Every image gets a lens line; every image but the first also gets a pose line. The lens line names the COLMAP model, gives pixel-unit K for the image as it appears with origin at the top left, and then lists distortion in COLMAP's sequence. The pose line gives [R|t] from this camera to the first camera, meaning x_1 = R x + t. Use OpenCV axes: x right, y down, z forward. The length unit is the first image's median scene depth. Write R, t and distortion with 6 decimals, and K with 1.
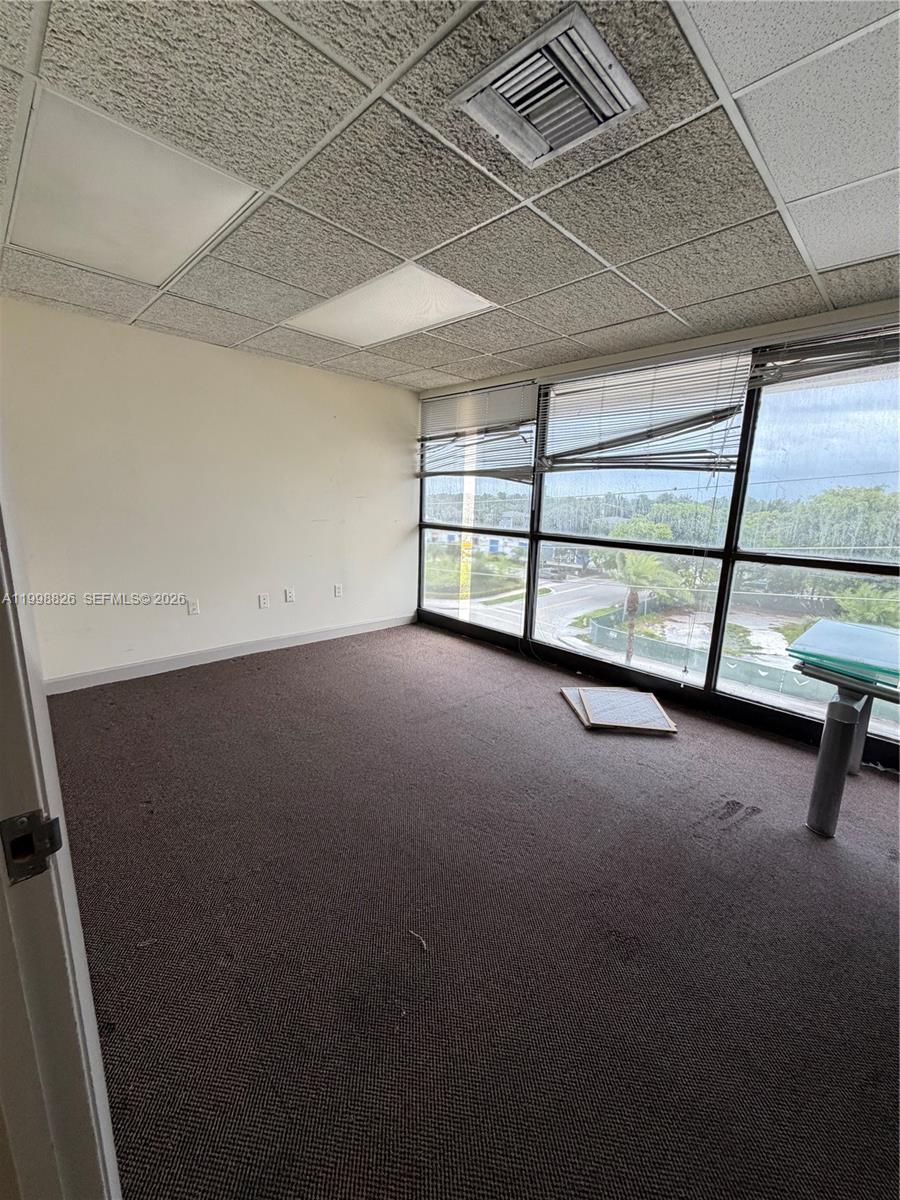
lens RADIAL K [[480.4, 0, 463.9], [0, 480.4, 598.0], [0, 0, 1]] dist [0.000700, -0.000378]
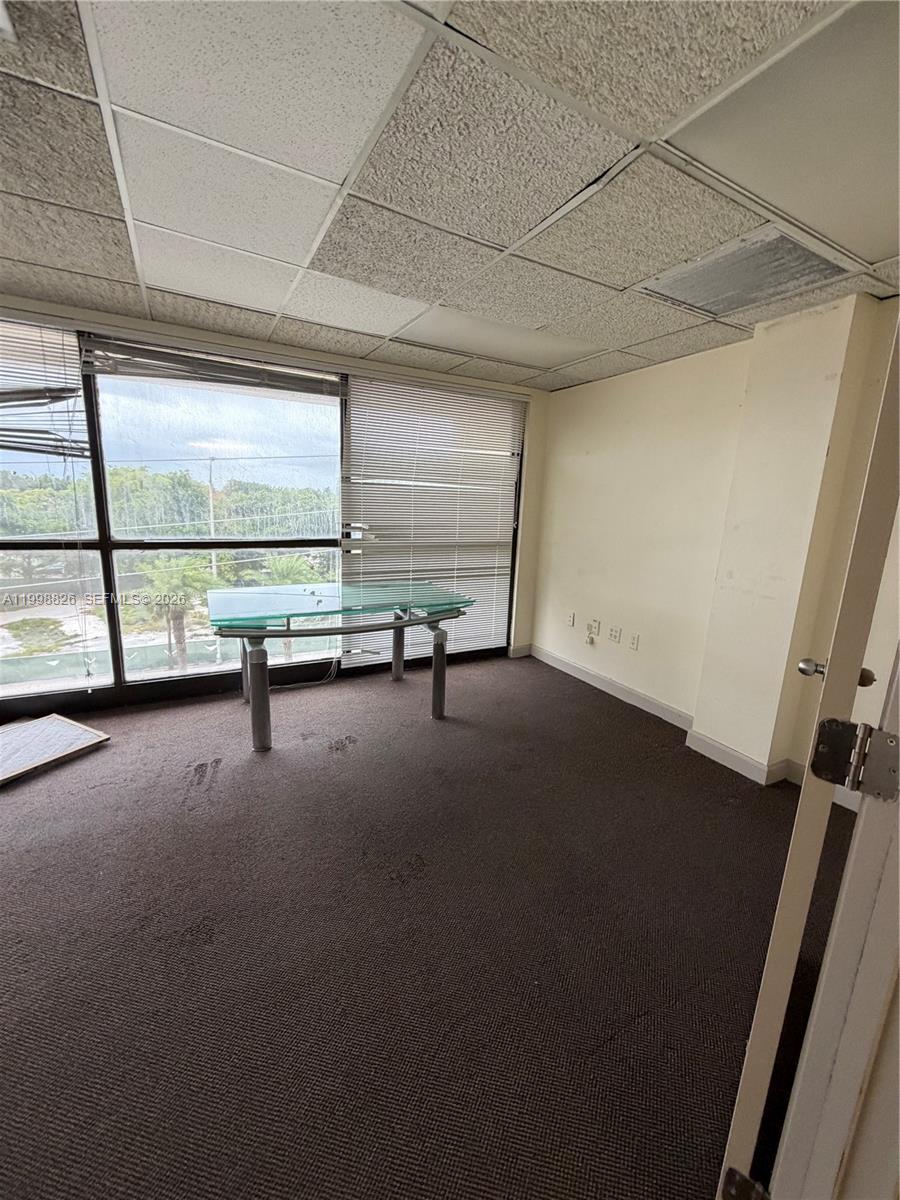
lens RADIAL K [[480.4, 0, 447.5], [0, 480.4, 593.7], [0, 0, 1]] dist [0.000700, -0.000378]
pose [[0.289765, -0.198829, 0.936218, -0.186854], [0.160599, 0.974415, 0.157235, -0.036918], [-0.943528, 0.104794, 0.314283, 0.053134]]
